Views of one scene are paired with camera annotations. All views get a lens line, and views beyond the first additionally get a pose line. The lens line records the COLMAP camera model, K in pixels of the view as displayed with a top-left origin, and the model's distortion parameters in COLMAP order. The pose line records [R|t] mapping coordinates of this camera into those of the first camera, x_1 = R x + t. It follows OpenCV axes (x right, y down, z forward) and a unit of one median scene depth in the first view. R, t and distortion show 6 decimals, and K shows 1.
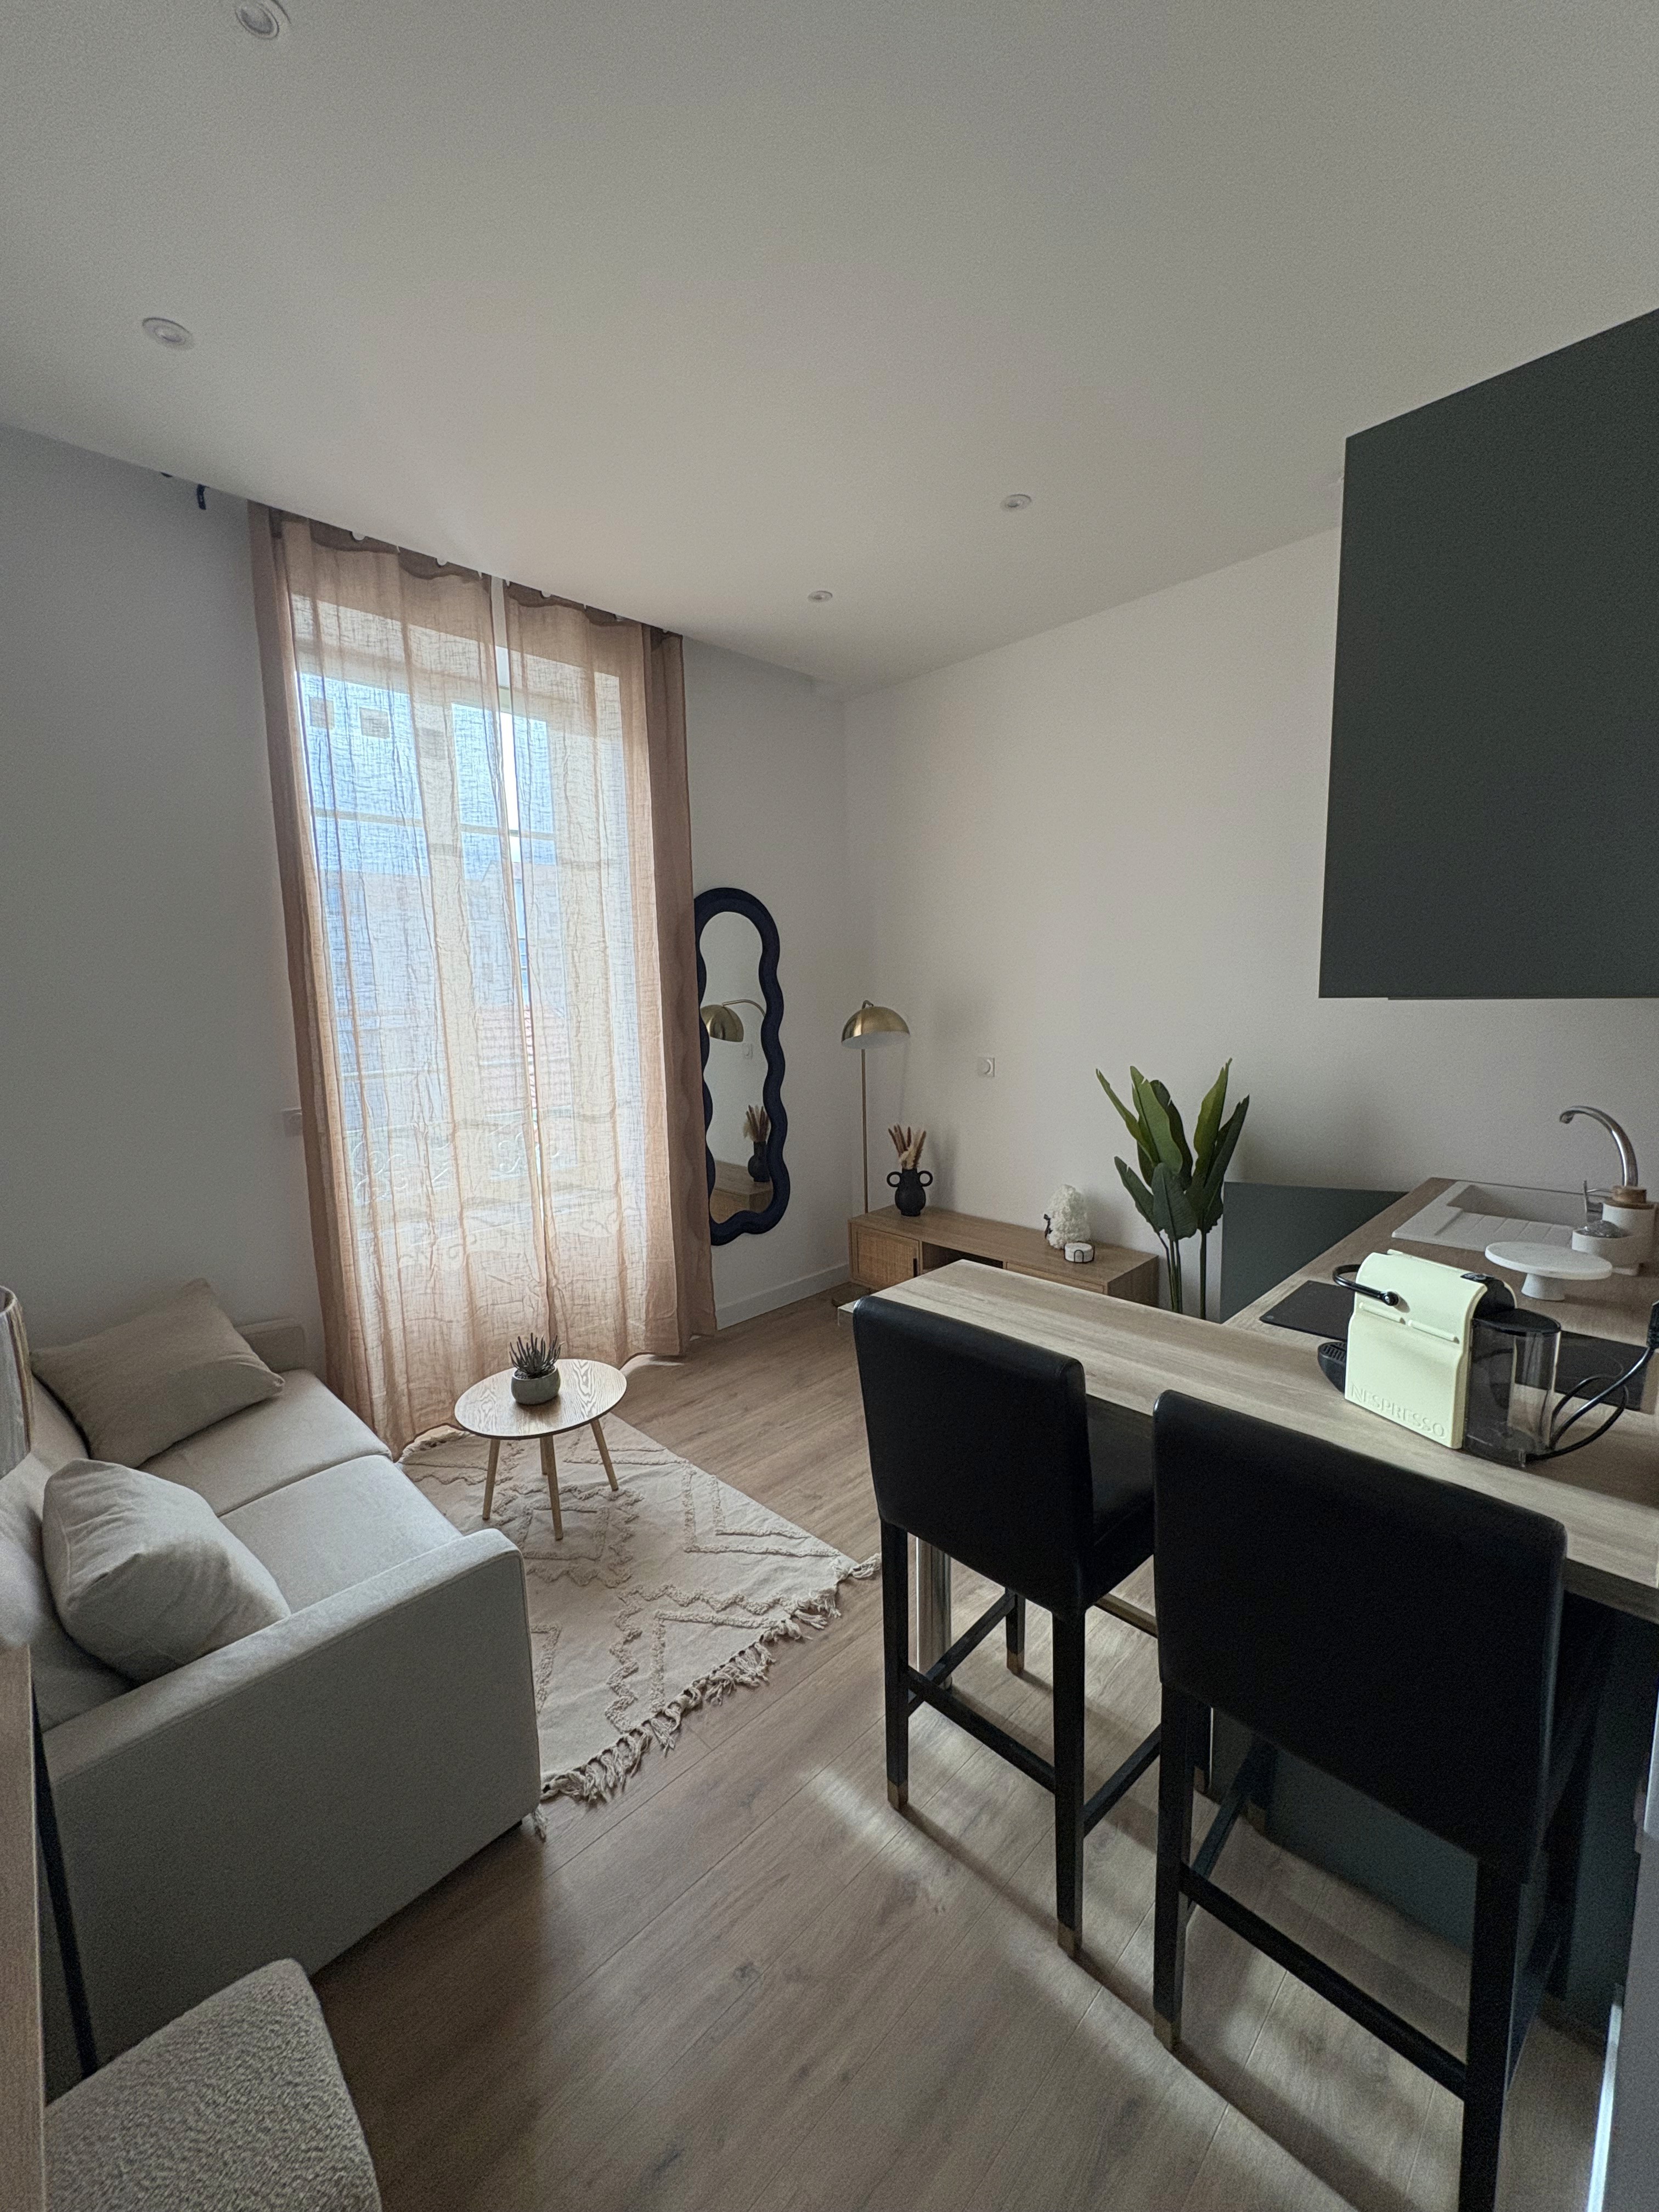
lens RADIAL K [[877.4, 0, 830.9], [0, 877.4, 1106.1], [0, 0, 1]] dist [-0.000312, -0.000304]
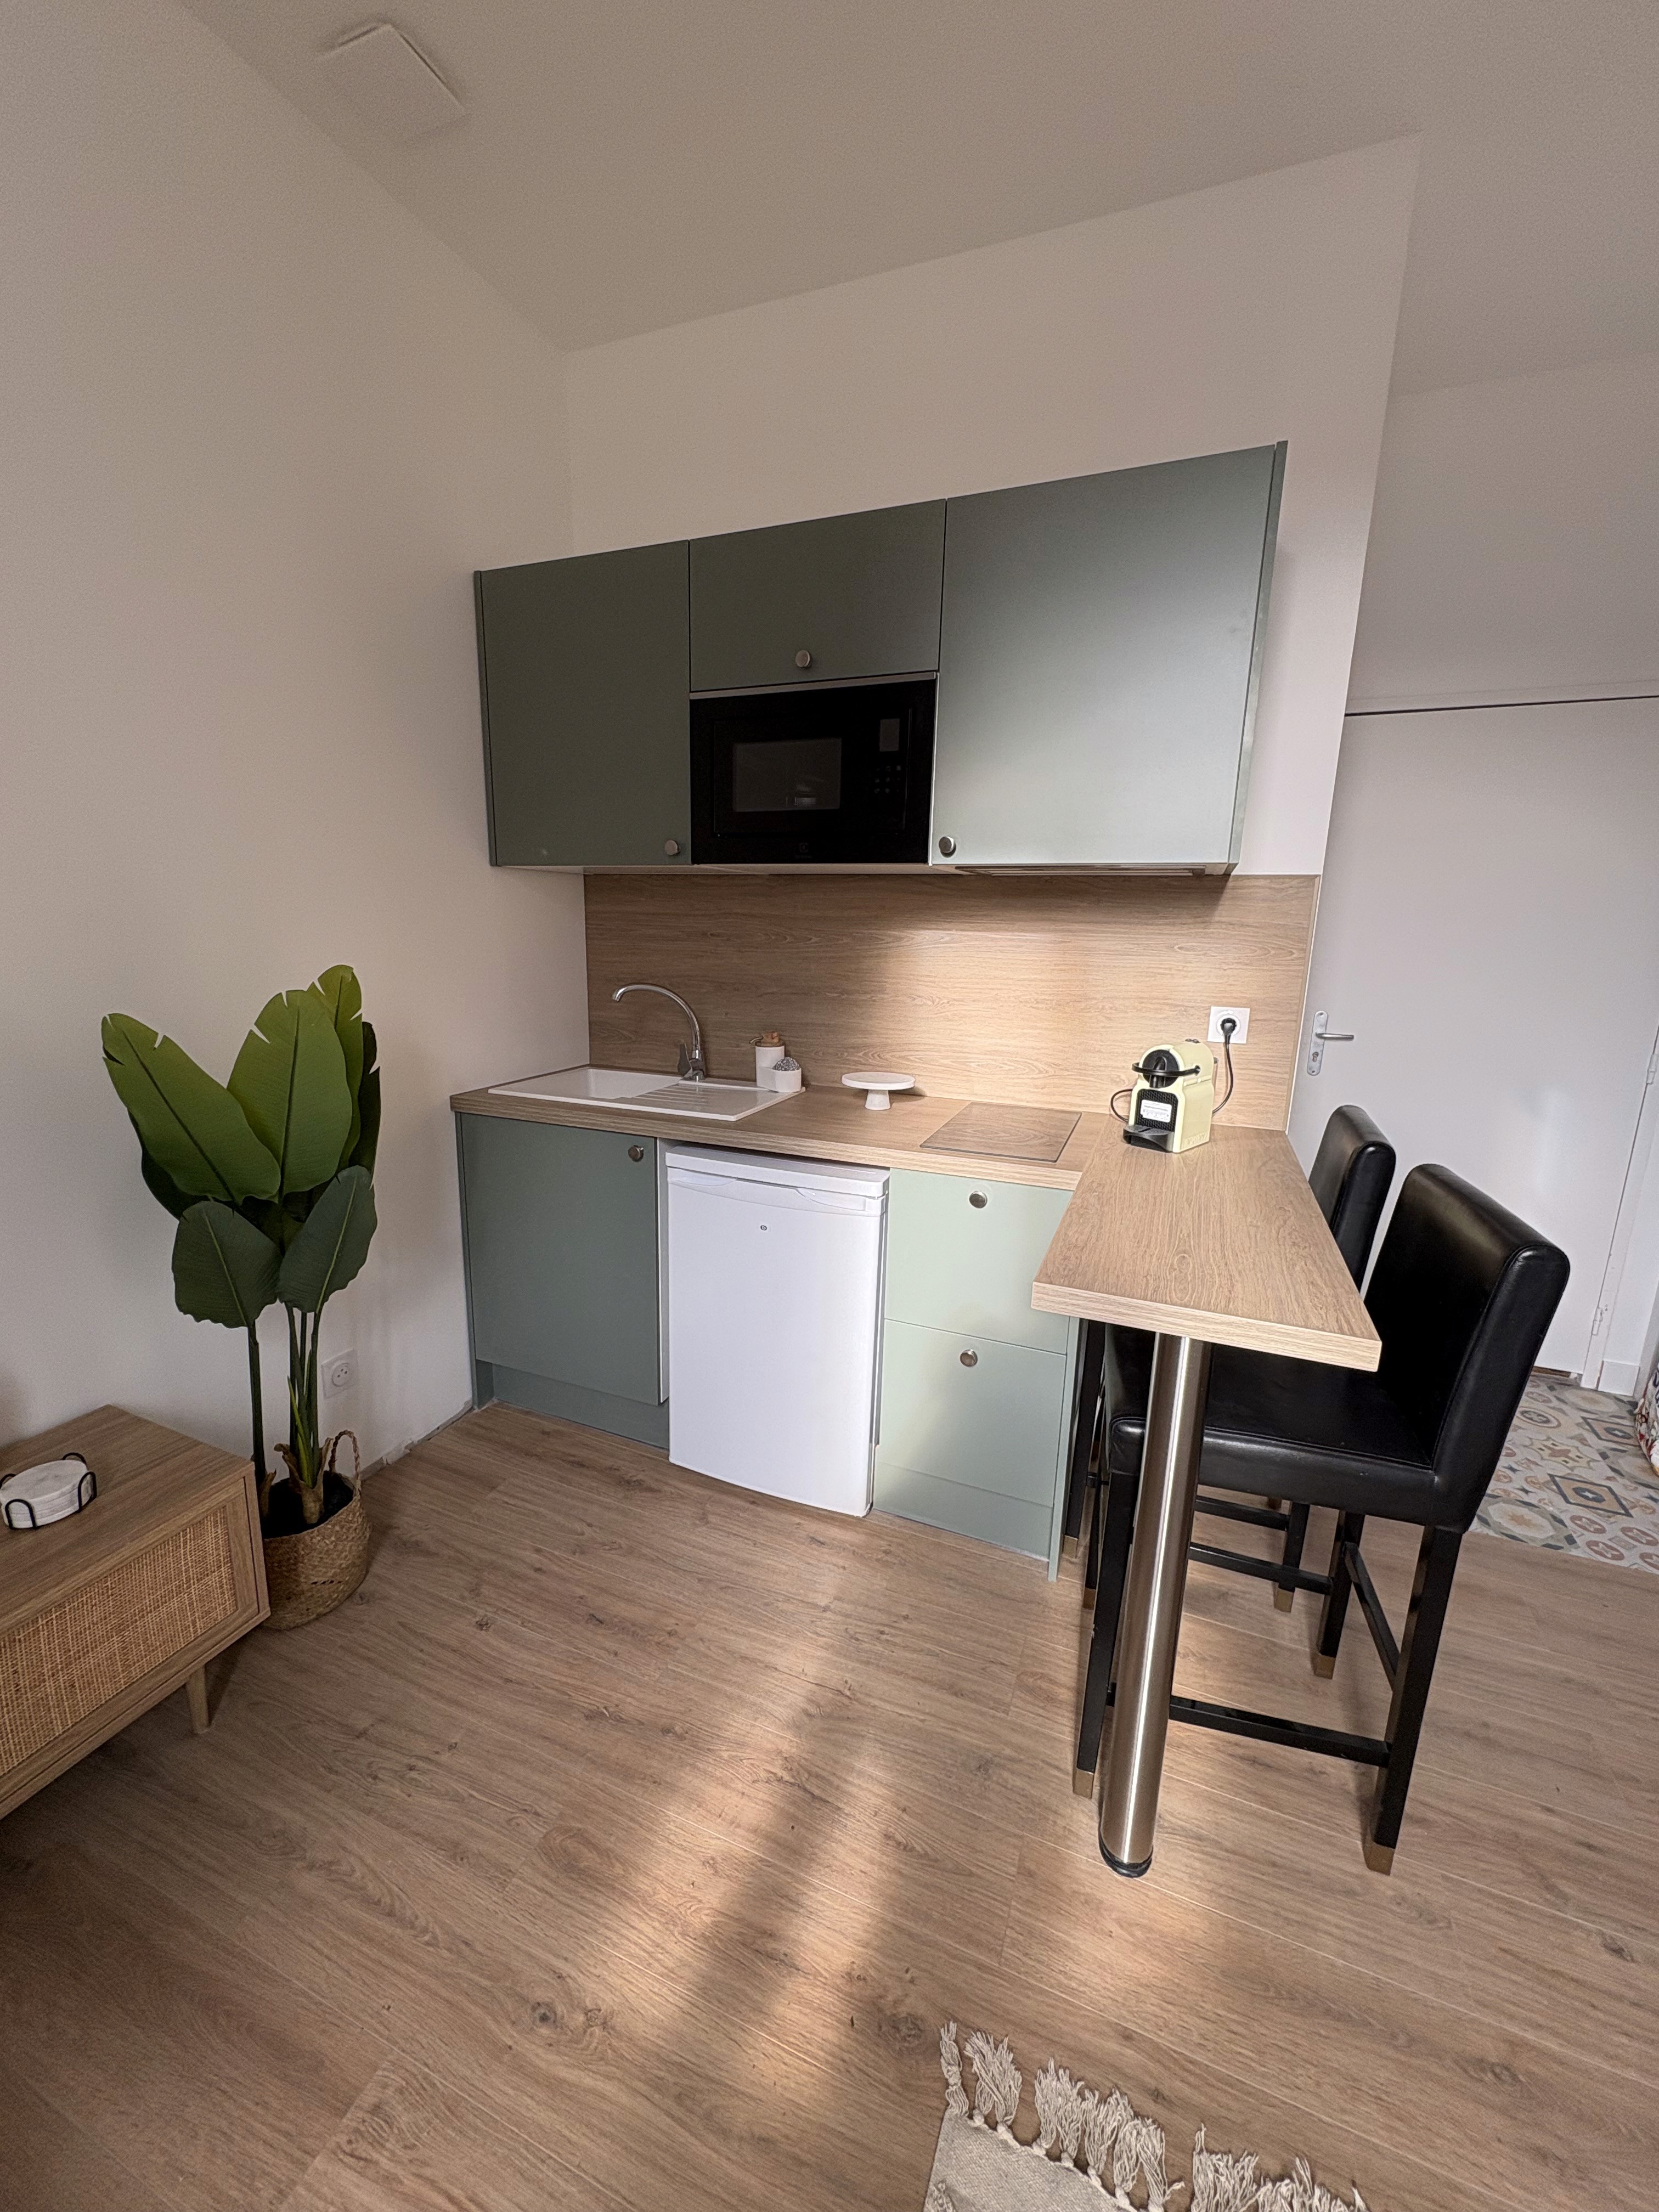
lens RADIAL K [[877.4, 0, 824.5], [0, 877.4, 1100.6], [0, 0, 1]] dist [-0.000312, -0.000304]
pose [[-0.392510, -0.173125, 0.903307, -0.215845], [0.113367, 0.965529, 0.234311, -0.068491], [-0.912734, 0.194375, -0.359353, 0.937545]]
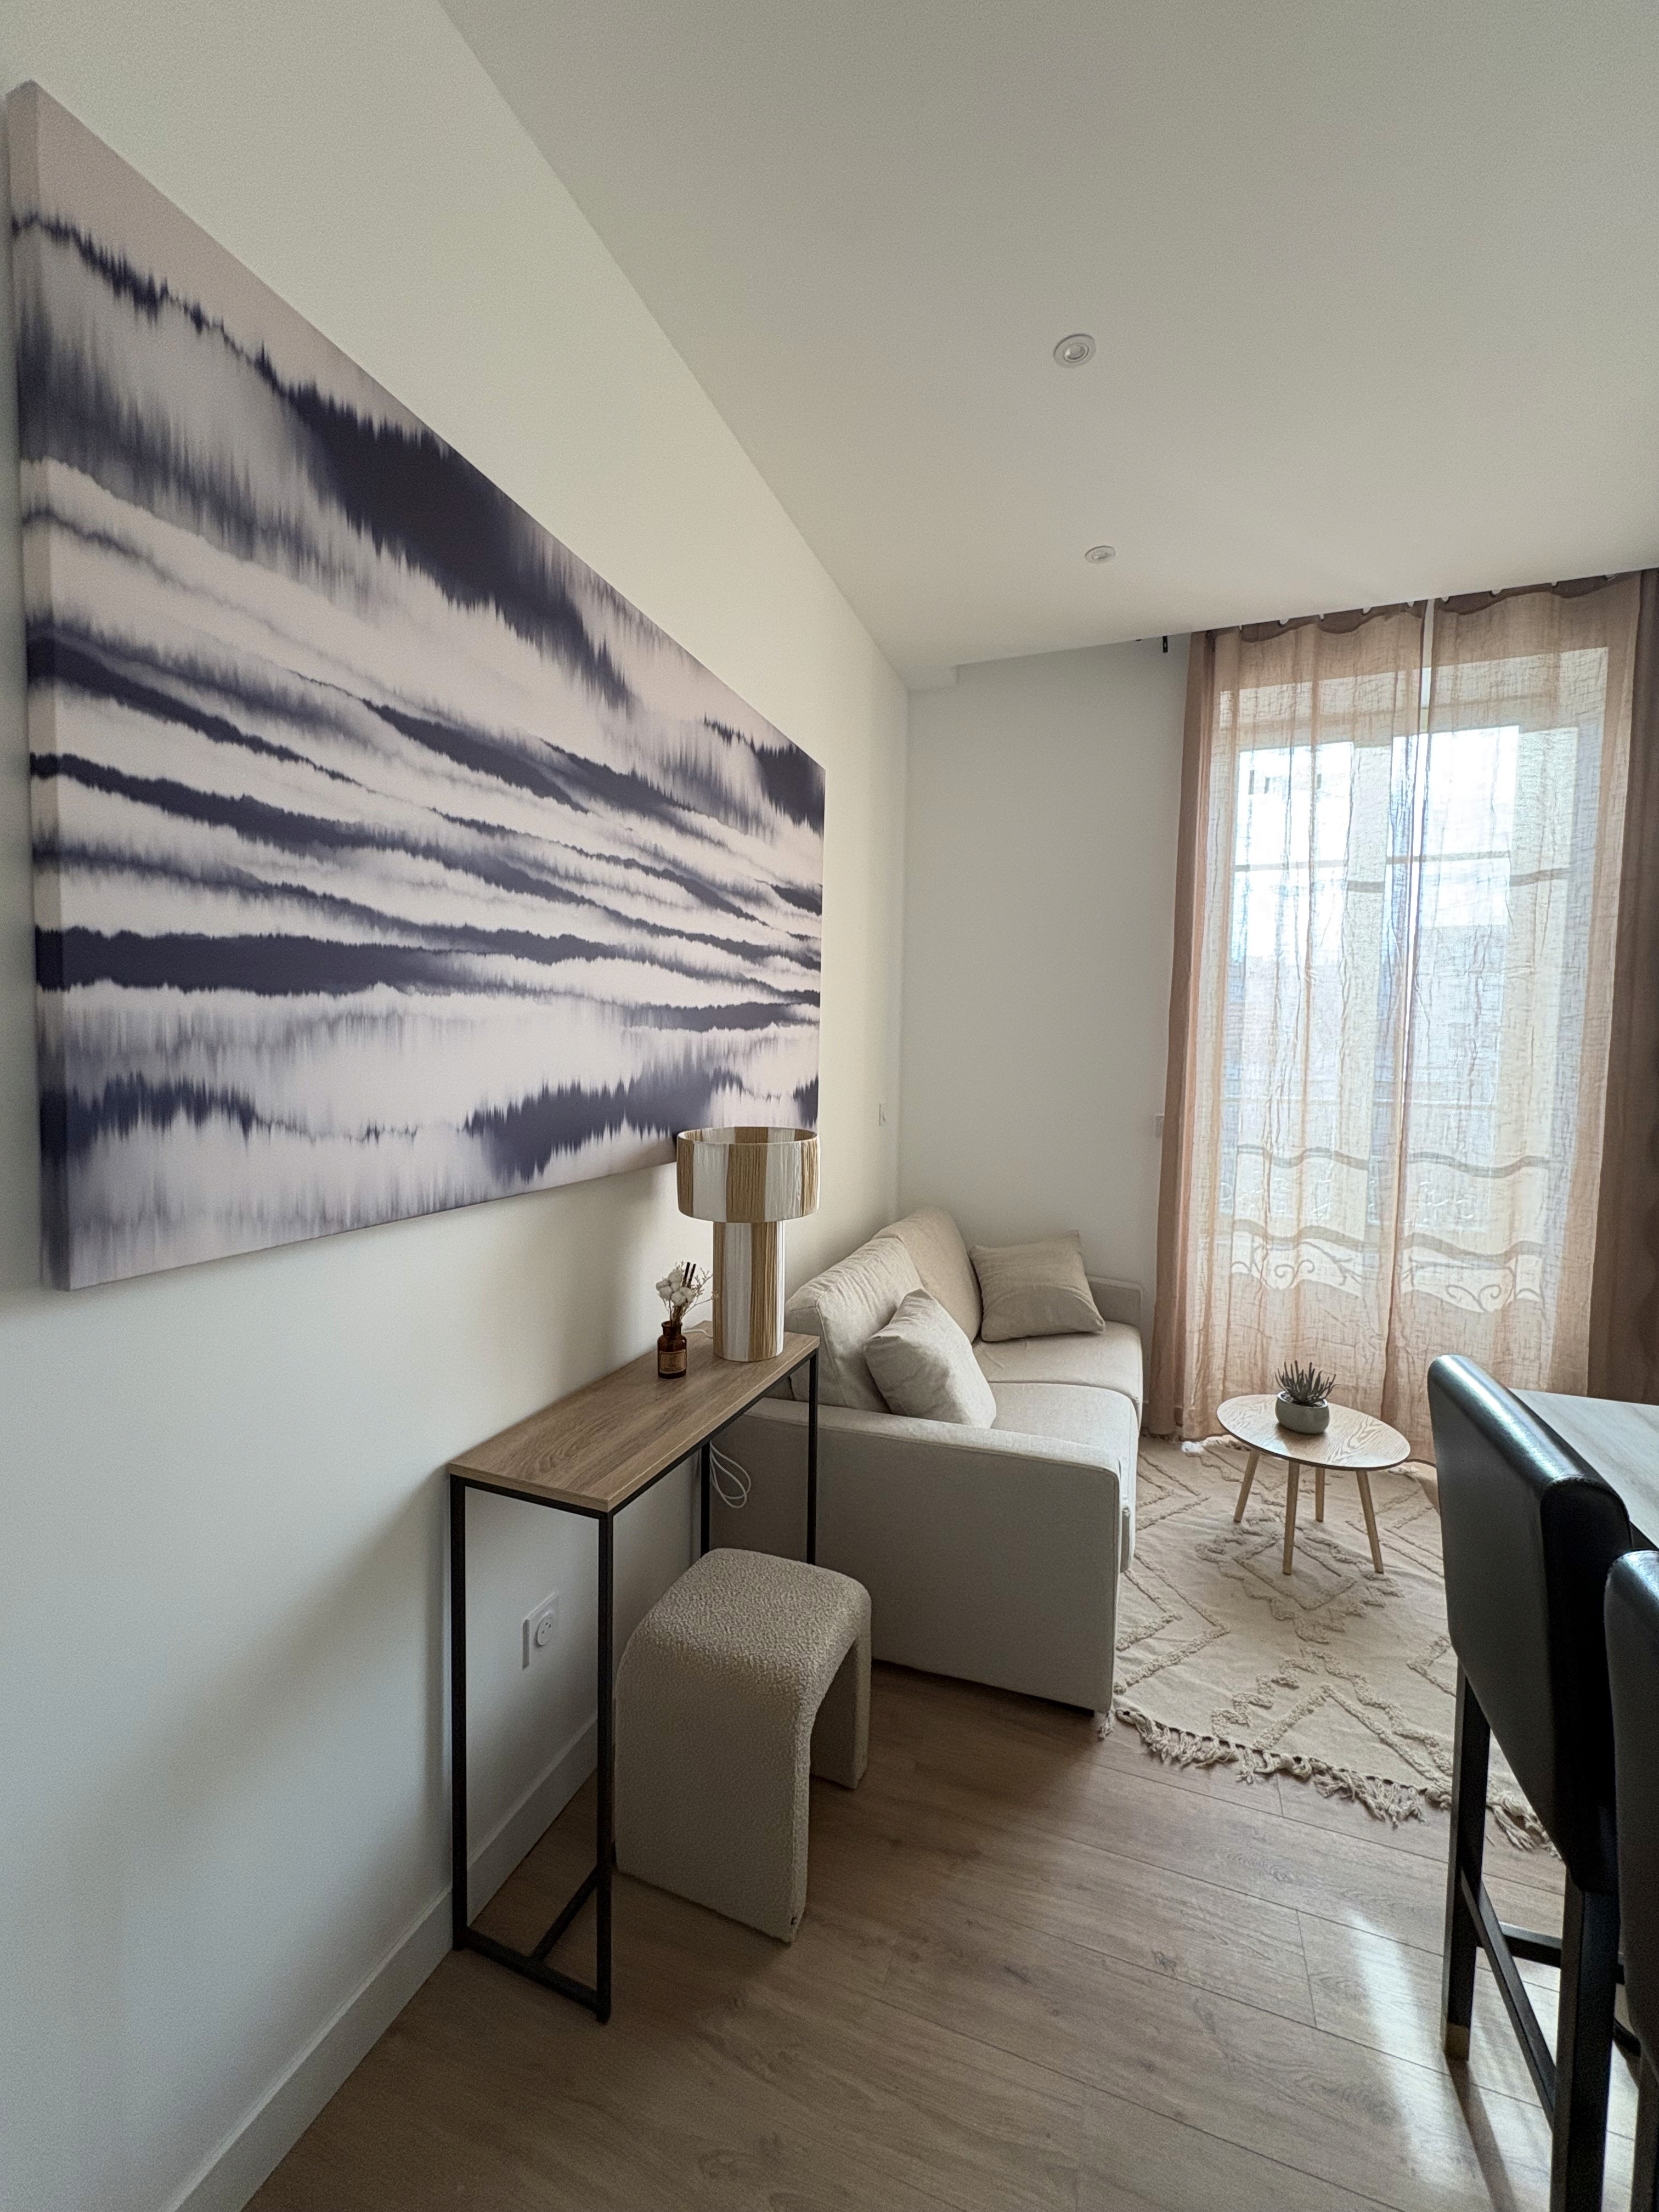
lens RADIAL K [[877.4, 0, 824.6], [0, 877.4, 1104.5], [0, 0, 1]] dist [-0.000312, -0.000304]
pose [[0.426416, 0.083567, -0.900658, 0.271834], [-0.148815, 0.988636, 0.021274, 0.032320], [0.892201, 0.124960, 0.434007, 0.052572]]
